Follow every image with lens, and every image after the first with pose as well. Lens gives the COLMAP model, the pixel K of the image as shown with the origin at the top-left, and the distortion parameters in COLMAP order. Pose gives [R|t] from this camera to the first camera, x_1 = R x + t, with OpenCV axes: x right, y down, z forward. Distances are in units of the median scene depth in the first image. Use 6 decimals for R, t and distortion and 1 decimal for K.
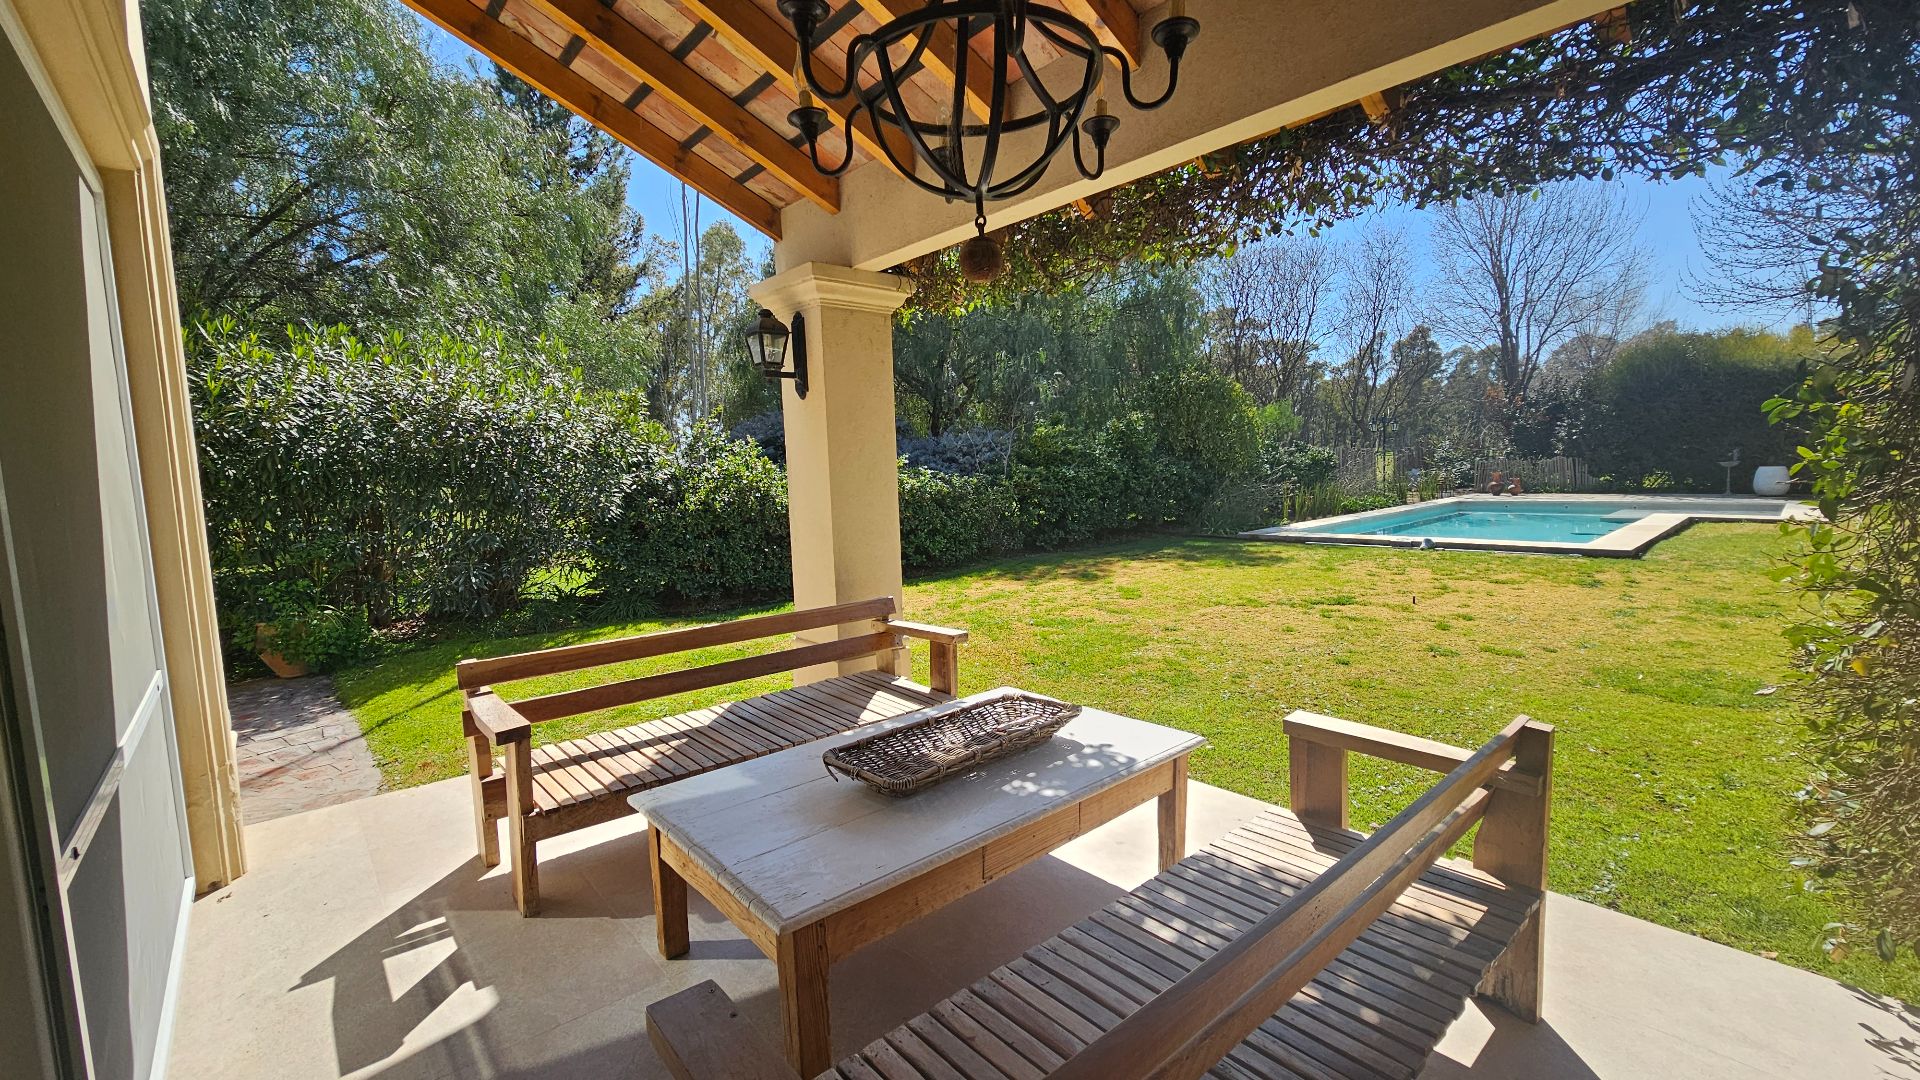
lens RADIAL K [[783.4, 0, 962.9], [0, 783.4, 538.8], [0, 0, 1]] dist [-0.002375, -0.000476]
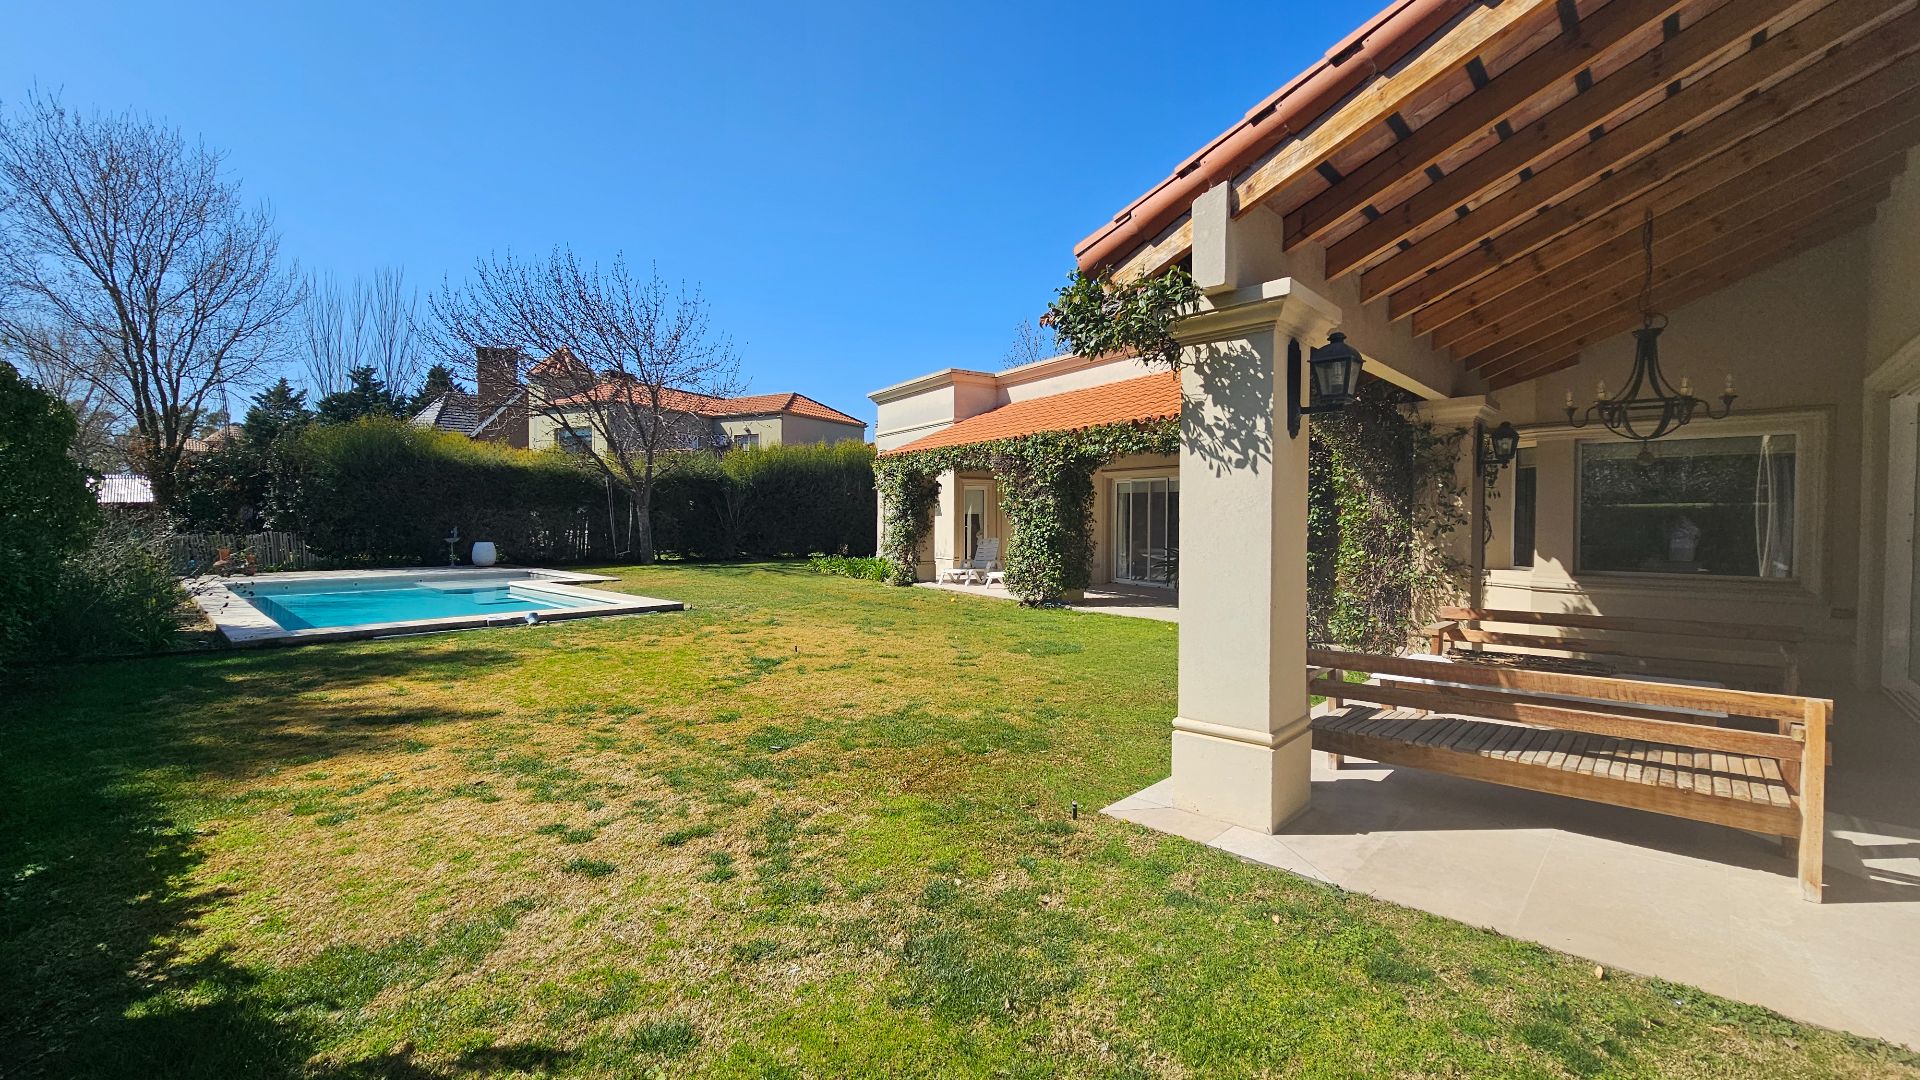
lens RADIAL K [[783.4, 0, 962.9], [0, 783.4, 538.8], [0, 0, 1]] dist [-0.002375, -0.000476]
pose [[-0.098070, 0.009862, 0.995131, -0.333248], [0.094707, 0.995505, -0.000532, -0.033523], [-0.990663, 0.094193, -0.098563, 0.475305]]
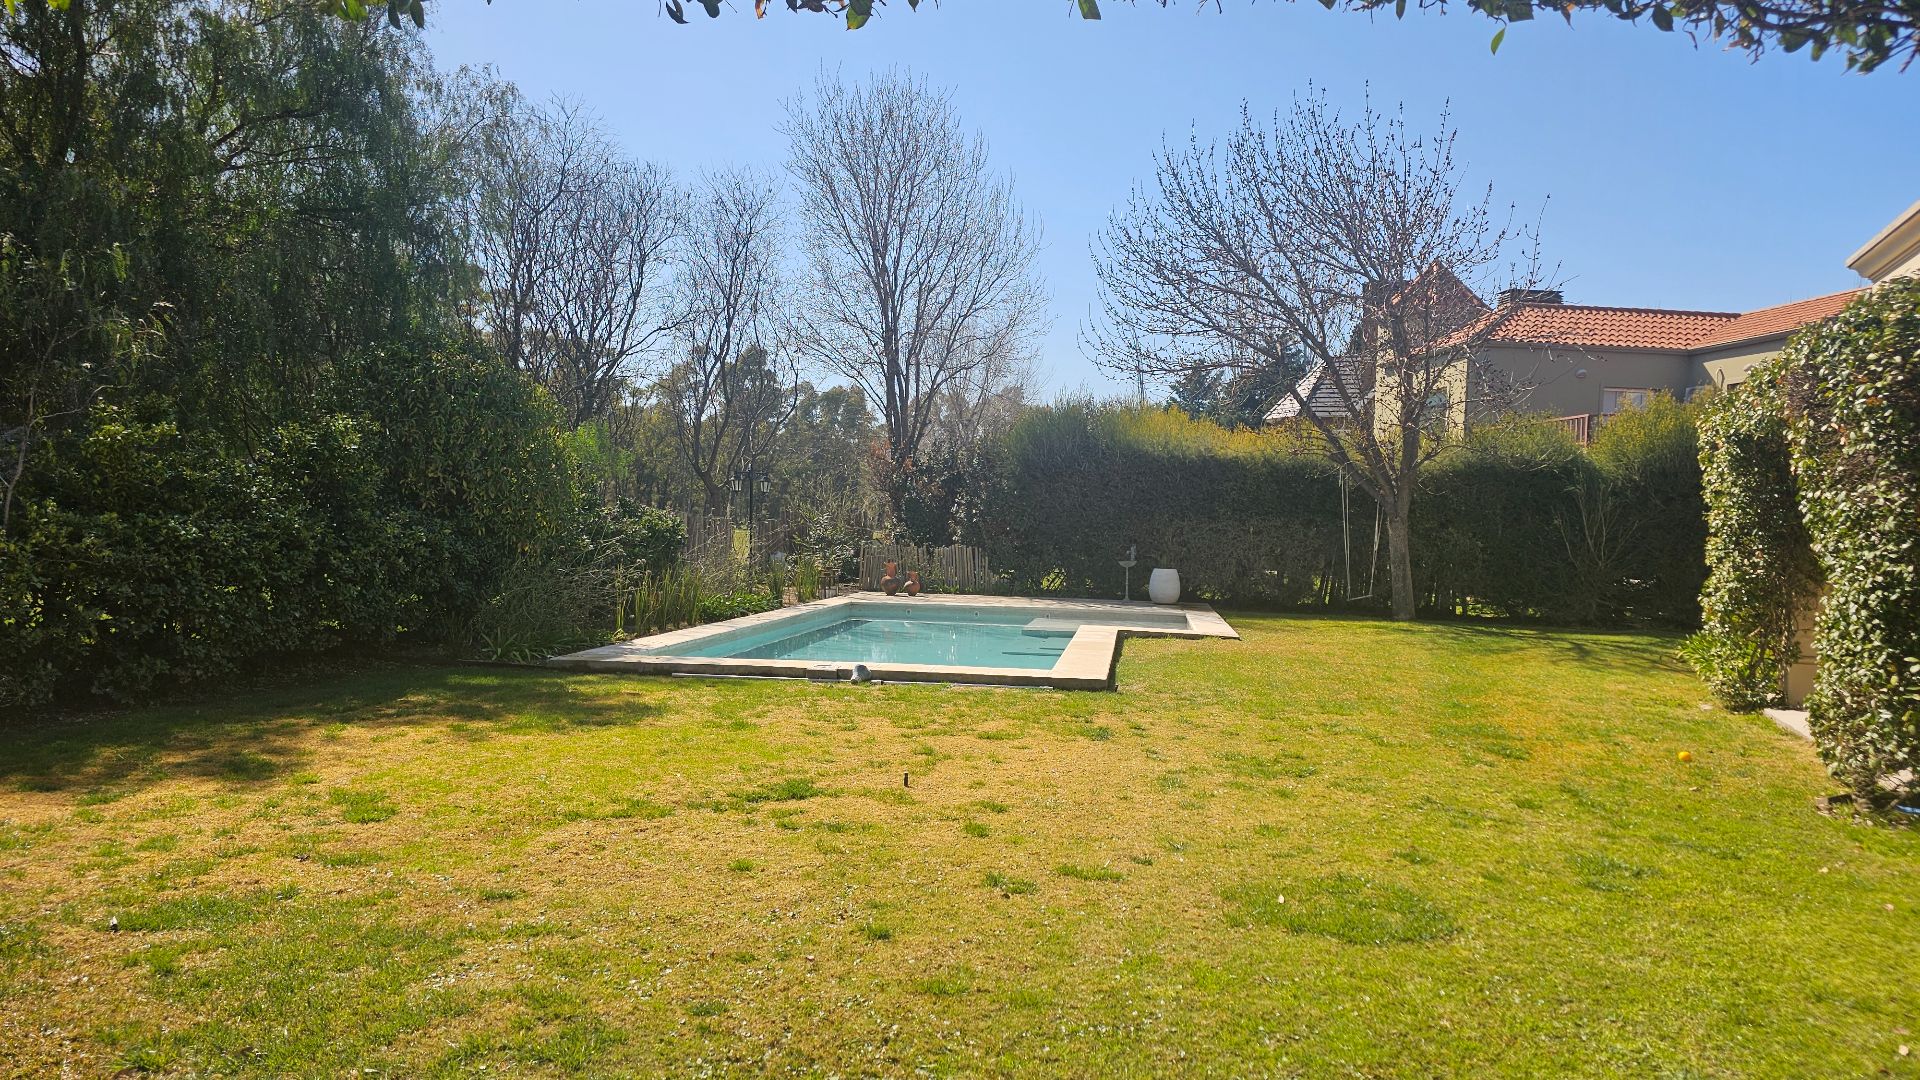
lens RADIAL K [[1268.0, 0, 994.5], [0, 1268.0, 567.9], [0, 0, 1]] dist [0.079979, -0.075944]
pose [[0.747138, 0.036303, 0.663676, -0.008640], [0.007180, 0.998008, -0.062673, -0.011945], [-0.664630, 0.051590, 0.745390, 0.131154]]
